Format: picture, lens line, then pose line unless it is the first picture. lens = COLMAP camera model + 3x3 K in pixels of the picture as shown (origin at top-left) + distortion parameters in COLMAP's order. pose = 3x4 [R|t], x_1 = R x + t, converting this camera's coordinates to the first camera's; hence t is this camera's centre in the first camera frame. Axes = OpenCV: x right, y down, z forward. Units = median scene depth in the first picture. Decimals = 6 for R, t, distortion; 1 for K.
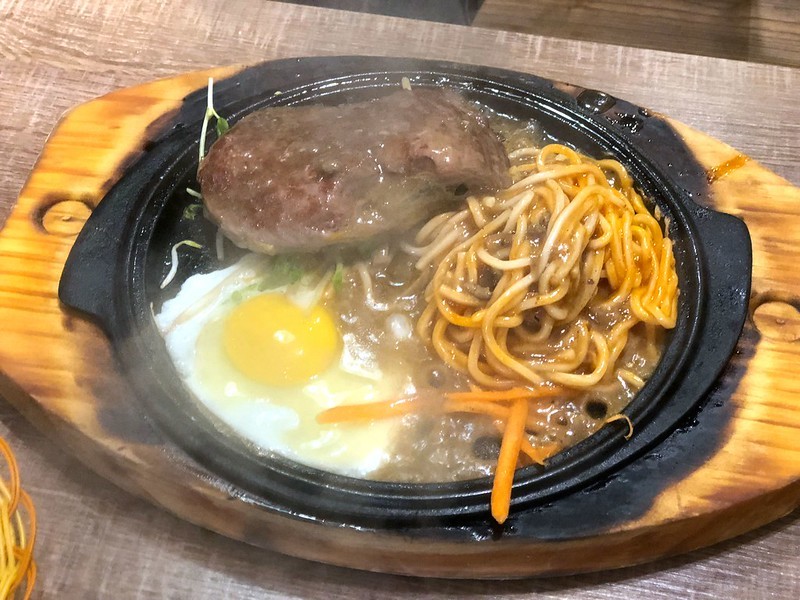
lens RADIAL K [[1350.0, 0, 395.3], [0, 1350.0, 298.6], [0, 0, 1]] dist [0.002071, 0.000000]
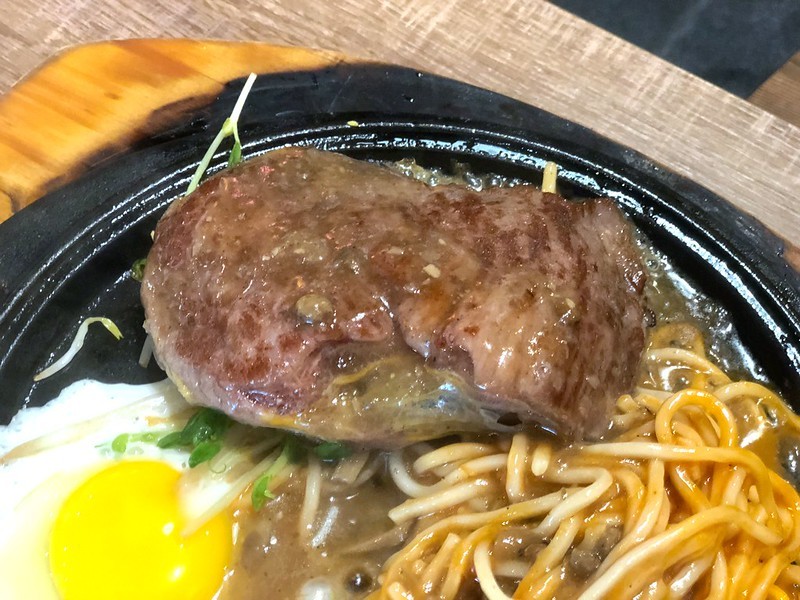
lens RADIAL K [[1350.0, 0, 405.1], [0, 1350.0, 303.3], [0, 0, 1]] dist [0.002071, 0.000000]
pose [[0.912352, 0.349845, -0.212654, 0.112353], [-0.321323, 0.933764, 0.157592, -0.200841], [0.253702, -0.075448, 0.964335, 0.423088]]
